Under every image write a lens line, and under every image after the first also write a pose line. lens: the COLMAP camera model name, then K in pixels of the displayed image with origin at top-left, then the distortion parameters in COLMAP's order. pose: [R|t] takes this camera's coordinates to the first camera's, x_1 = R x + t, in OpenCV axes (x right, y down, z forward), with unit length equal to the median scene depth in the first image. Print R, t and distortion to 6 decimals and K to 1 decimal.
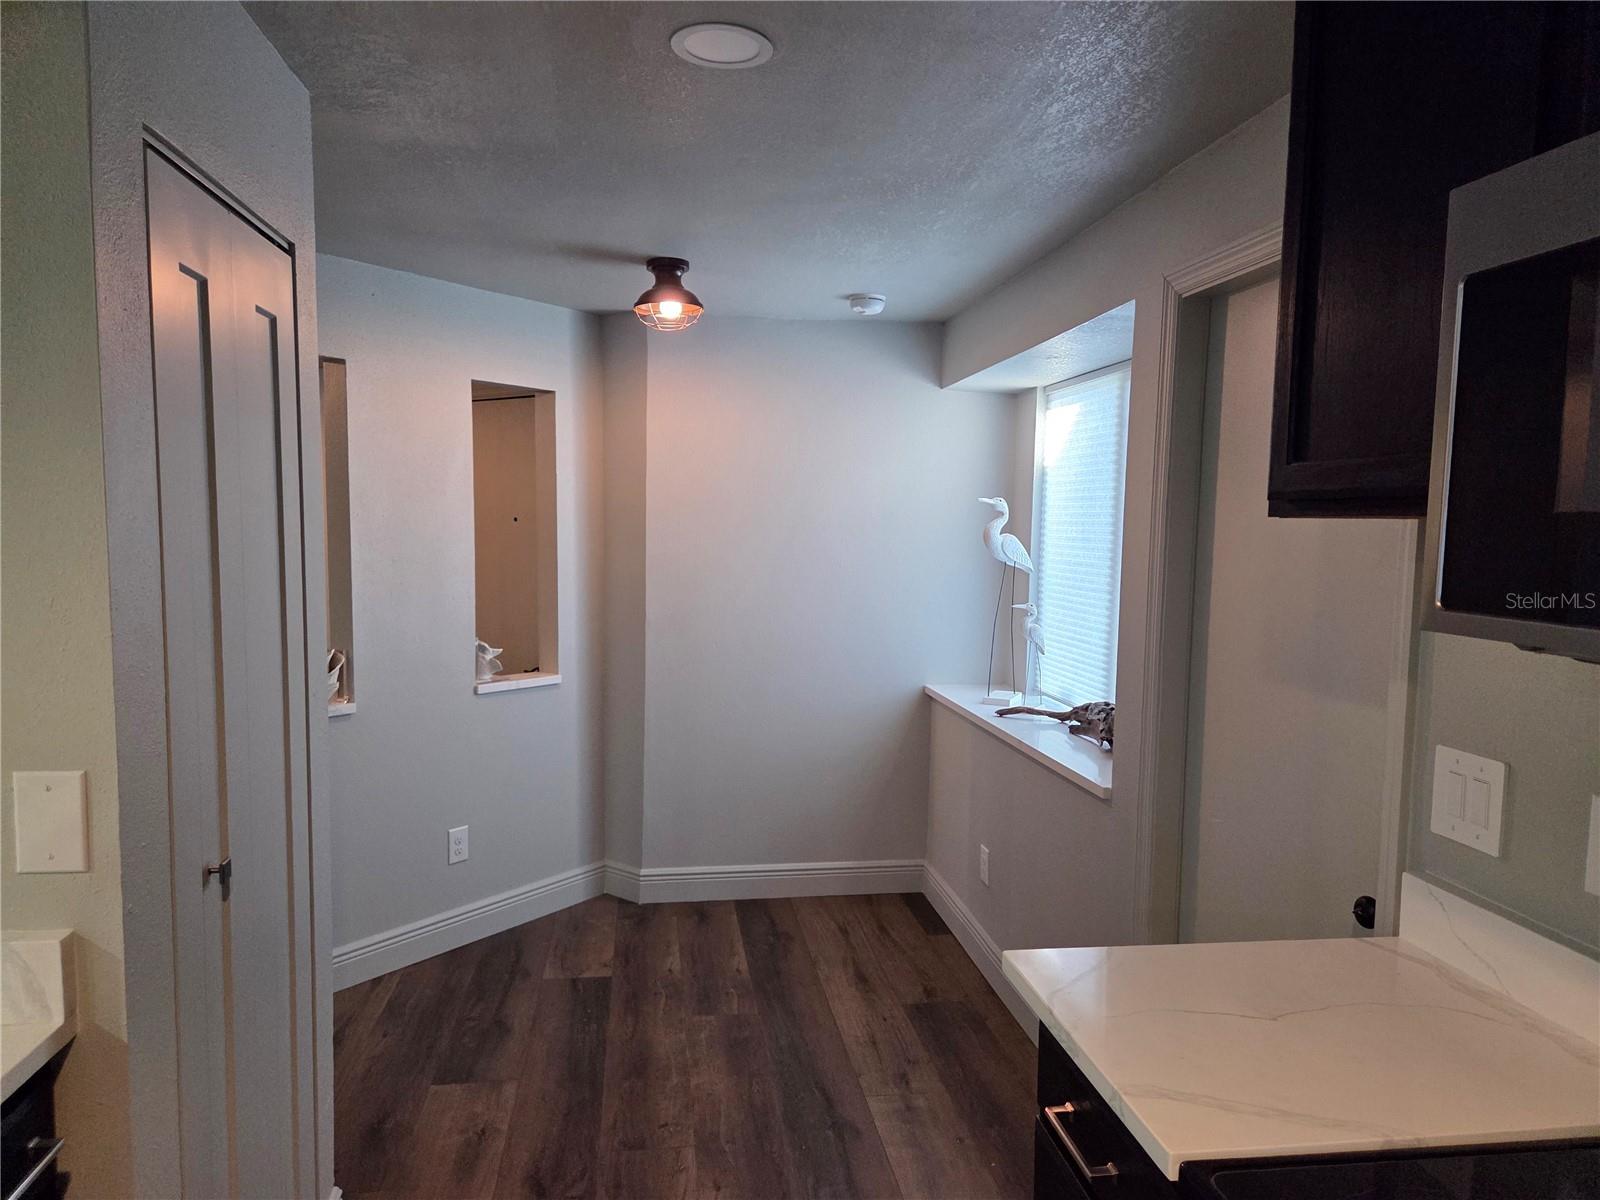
lens RADIAL K [[1060.3, 0, 808.6], [0, 1060.3, 613.0], [0, 0, 1]] dist [0.076801, -0.083083]
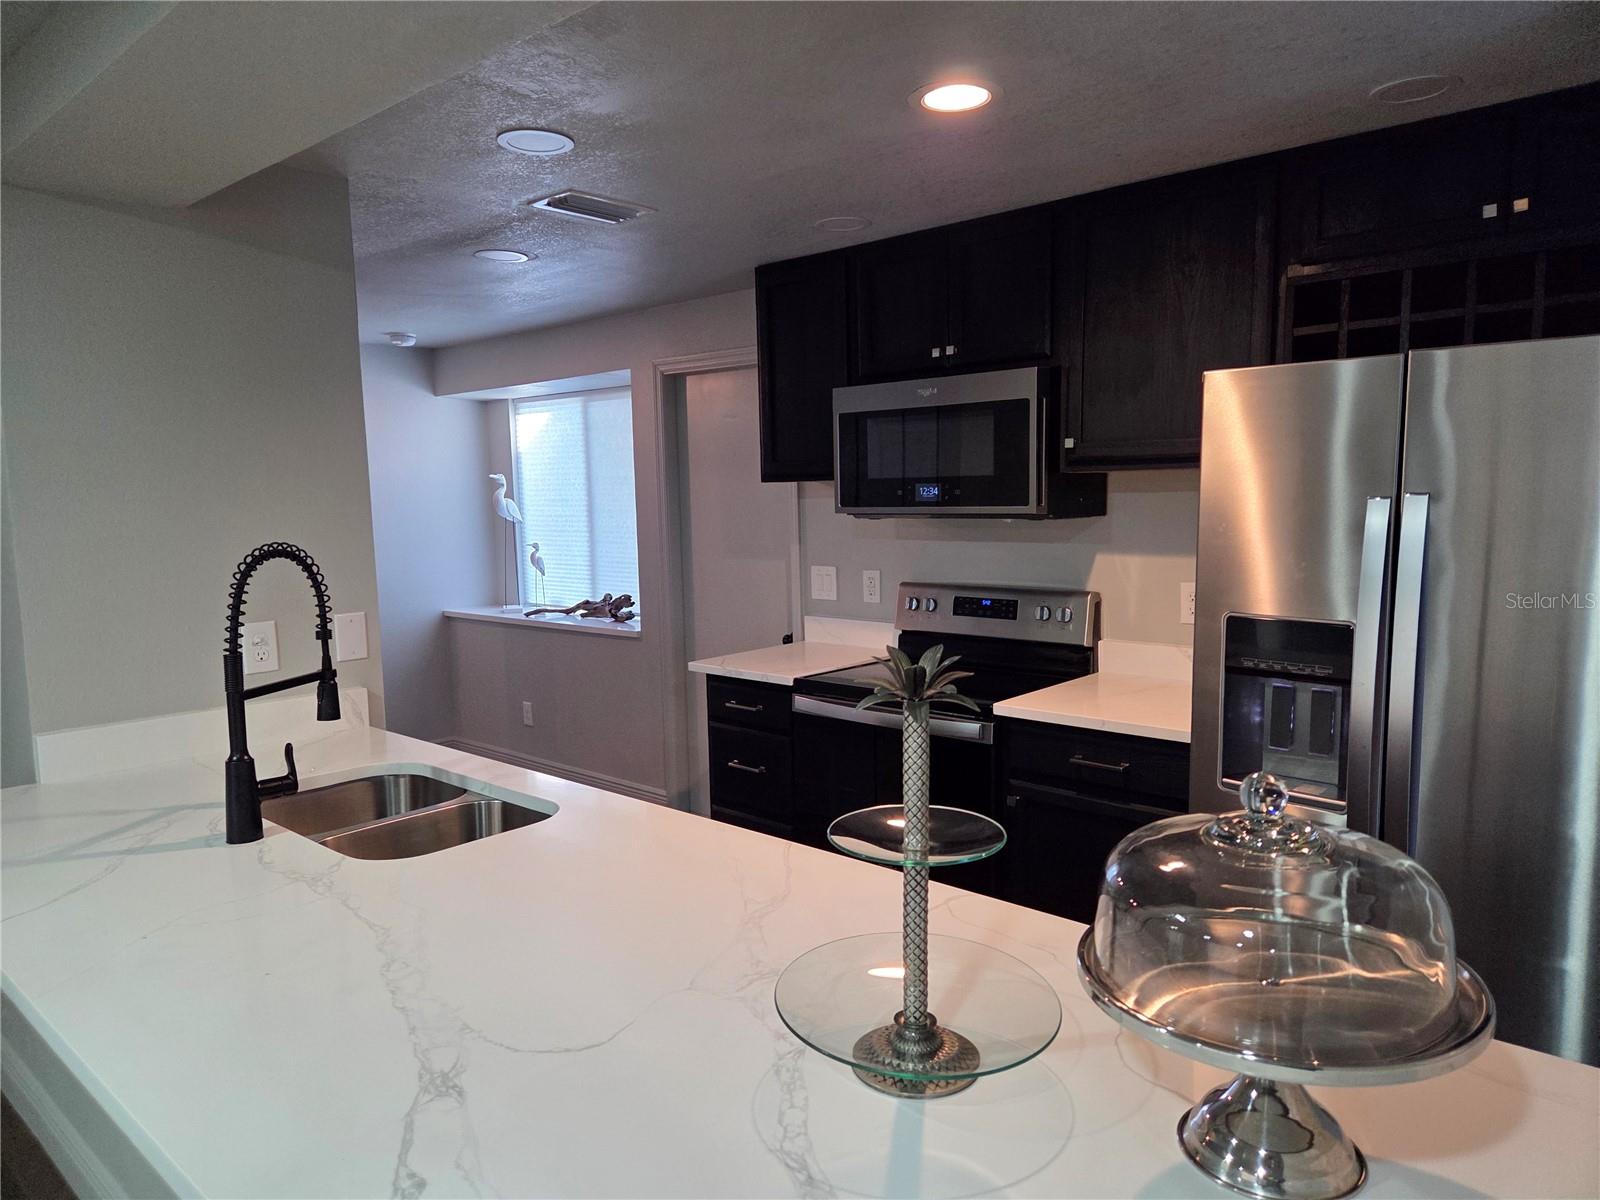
lens RADIAL K [[1060.3, 0, 808.6], [0, 1060.3, 613.0], [0, 0, 1]] dist [0.076801, -0.083083]
pose [[0.769602, -0.103307, 0.630111, -0.479015], [0.085531, 0.994611, 0.058602, 0.036149], [-0.632769, 0.008794, 0.774290, -0.453151]]
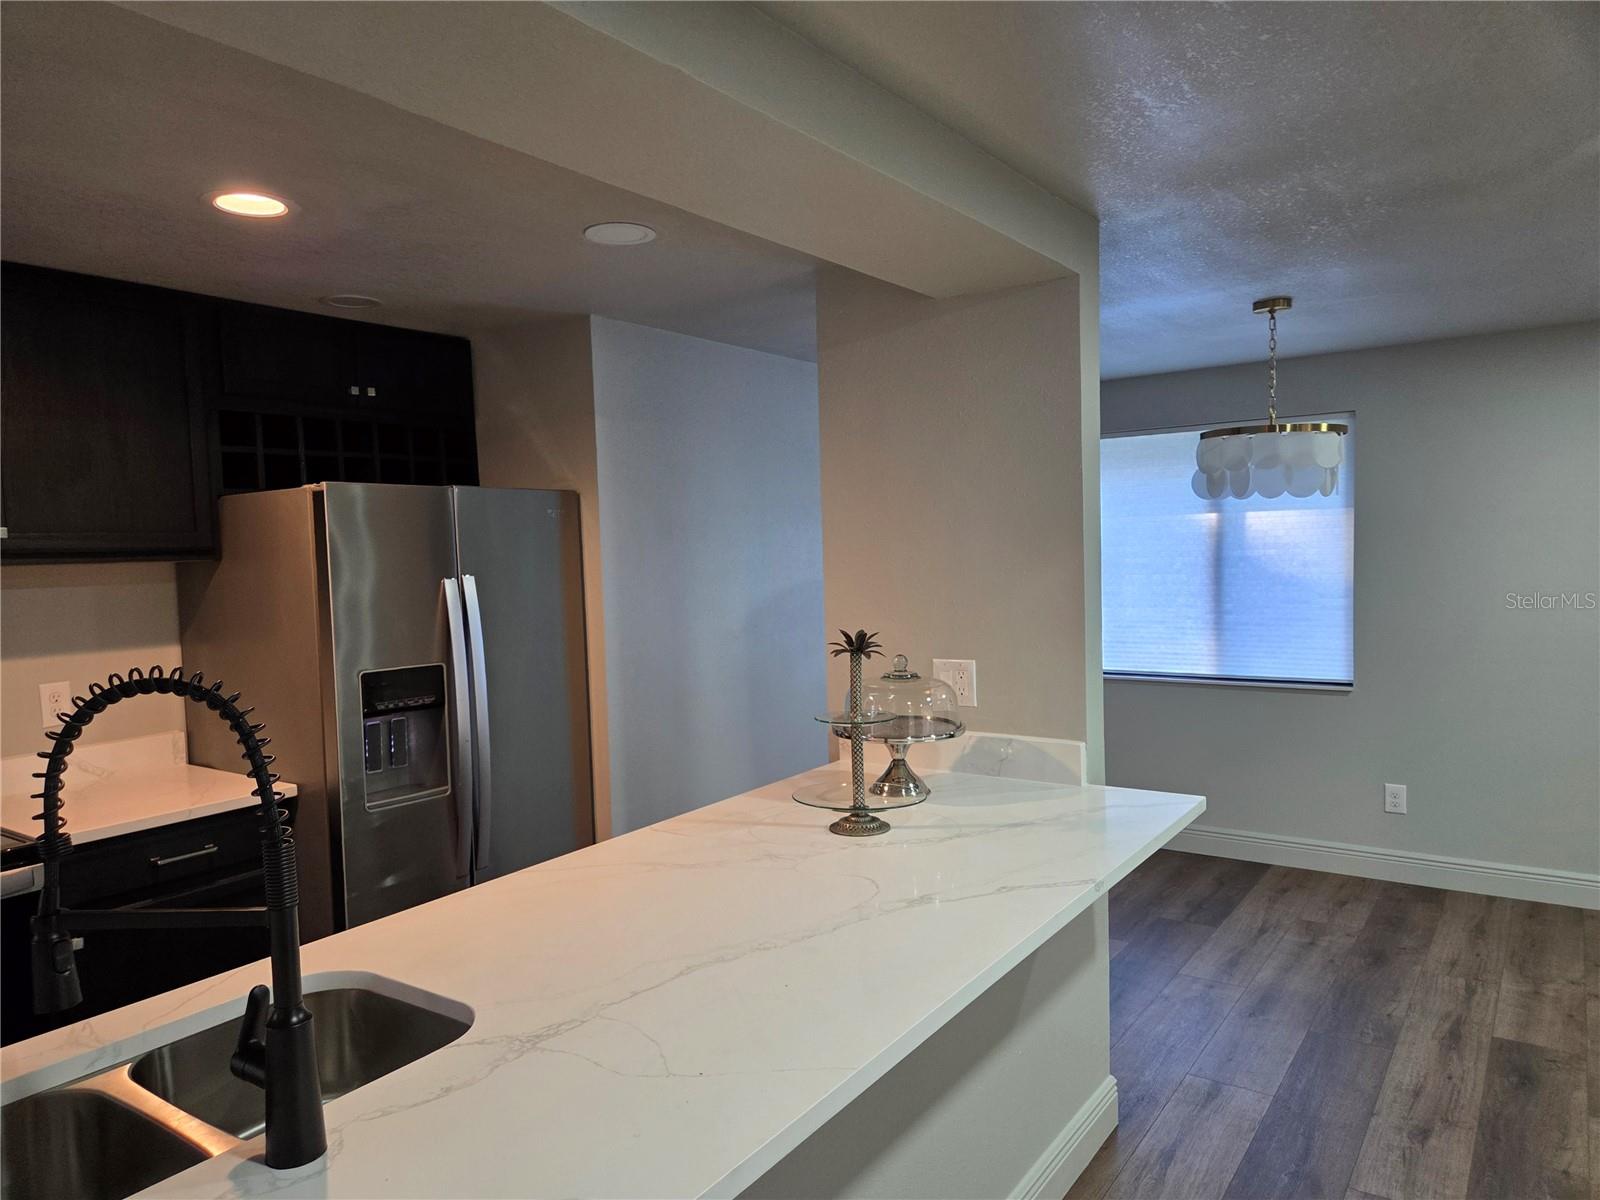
lens RADIAL K [[1064.4, 0, 800.0], [0, 1064.4, 610.6], [0, 0, 1]] dist [0.059276, -0.053421]
pose [[-0.723165, -0.031146, 0.689972, -0.683853], [0.082923, 0.987841, 0.131505, -0.029526], [-0.685679, 0.152315, -0.711790, 0.221173]]
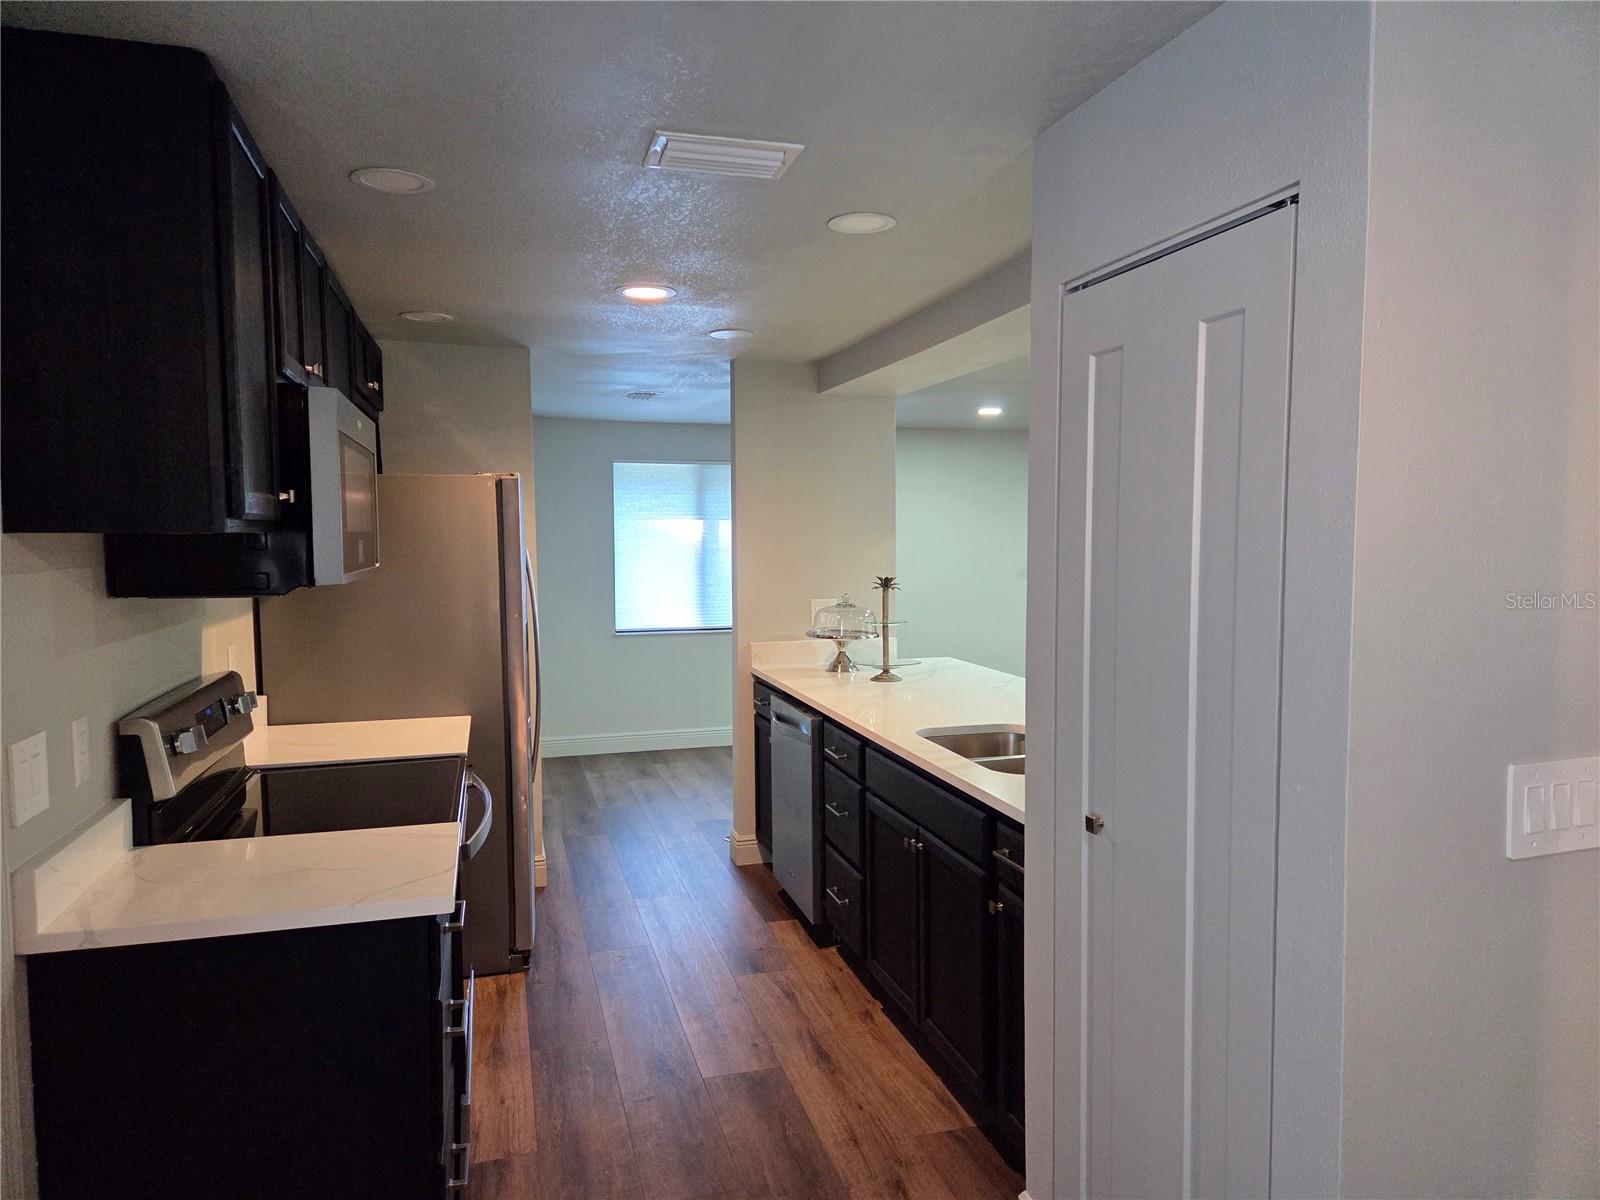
lens RADIAL K [[1060.3, 0, 808.6], [0, 1060.3, 613.0], [0, 0, 1]] dist [0.076801, -0.083083]
pose [[-0.990342, 0.002567, -0.138625, -0.021816], [-0.020146, 0.986553, 0.162197, -0.087192], [0.137177, 0.163423, -0.976973, 0.940605]]
